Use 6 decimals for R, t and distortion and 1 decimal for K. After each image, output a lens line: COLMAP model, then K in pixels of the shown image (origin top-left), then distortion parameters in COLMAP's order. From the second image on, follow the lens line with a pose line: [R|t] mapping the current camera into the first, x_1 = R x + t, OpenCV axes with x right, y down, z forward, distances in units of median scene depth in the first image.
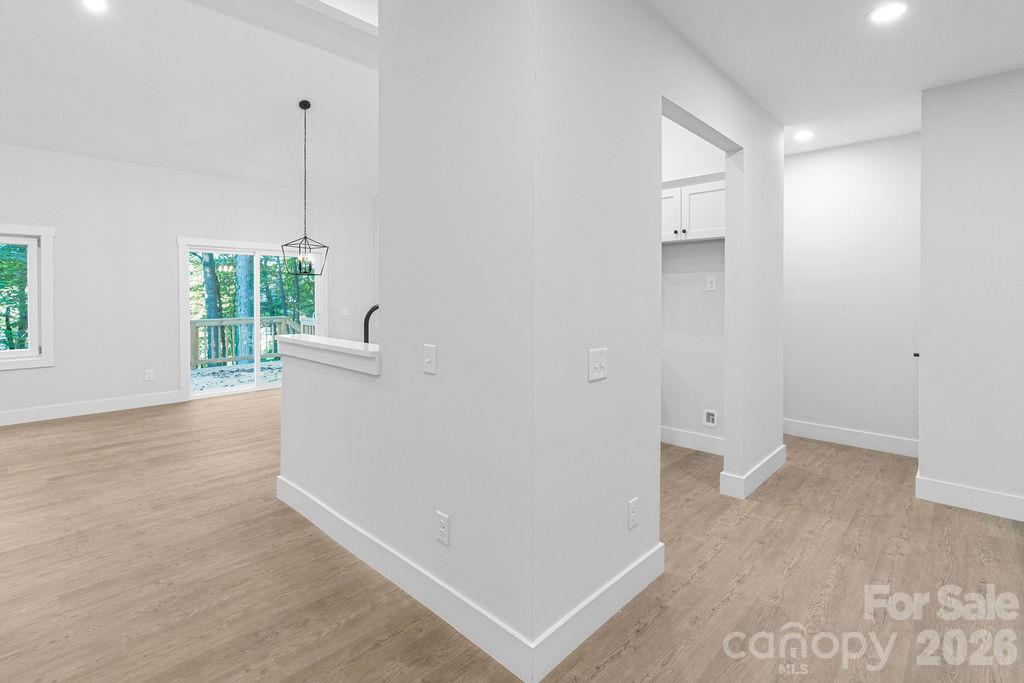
lens RADIAL K [[488.1, 0, 500.5], [0, 488.1, 295.5], [0, 0, 1]] dist [-0.003300, 0.001583]
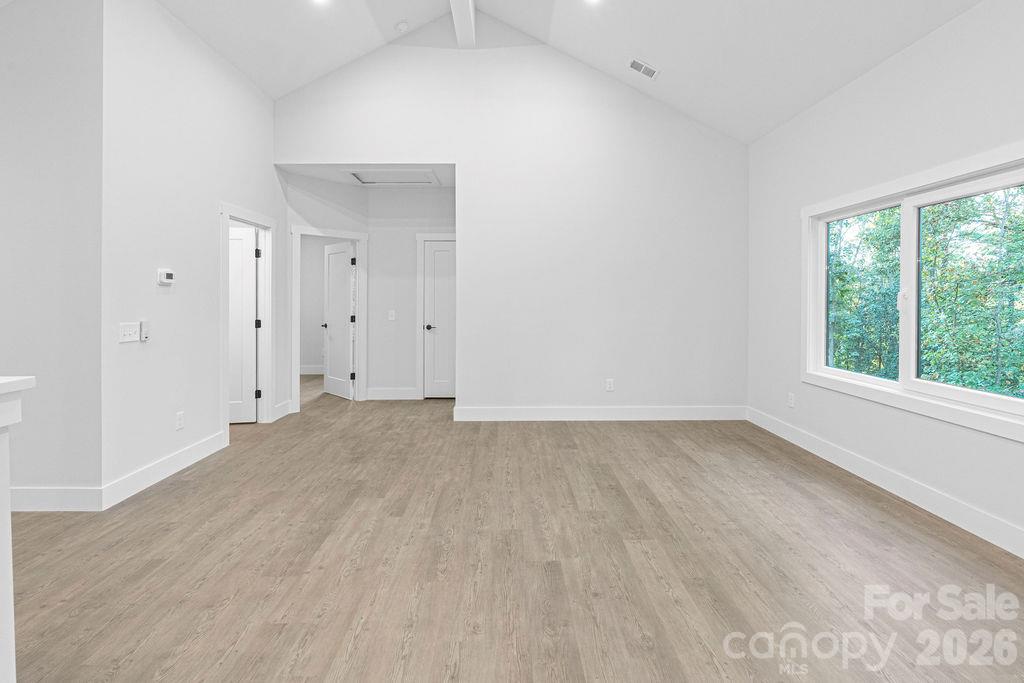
lens RADIAL K [[488.1, 0, 512.6], [0, 488.1, 297.1], [0, 0, 1]] dist [-0.003300, 0.001583]
pose [[-0.701677, -0.001229, -0.712494, -0.495292], [-0.002238, 0.999997, 0.000479, 0.019552], [0.712491, 0.001930, -0.701678, 1.711705]]
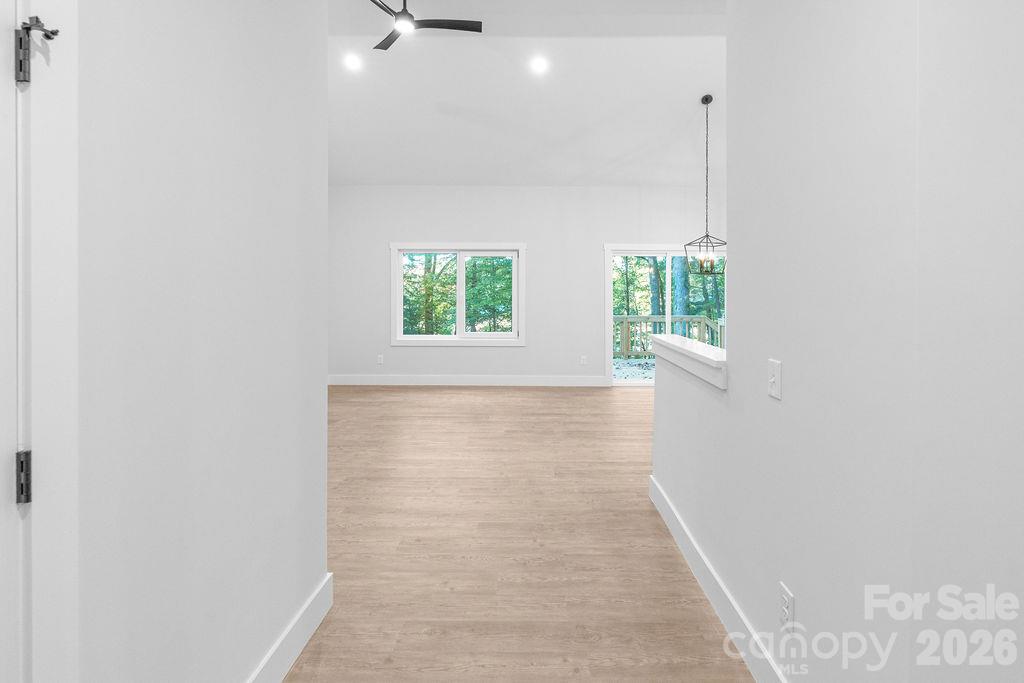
lens RADIAL K [[488.1, 0, 533.7], [0, 488.1, 290.3], [0, 0, 1]] dist [-0.003300, 0.001583]
pose [[0.701430, 0.001007, -0.712738, 0.097348], [-0.008158, 0.999945, -0.006616, -0.000649], [0.712692, 0.010455, 0.701399, 0.133998]]
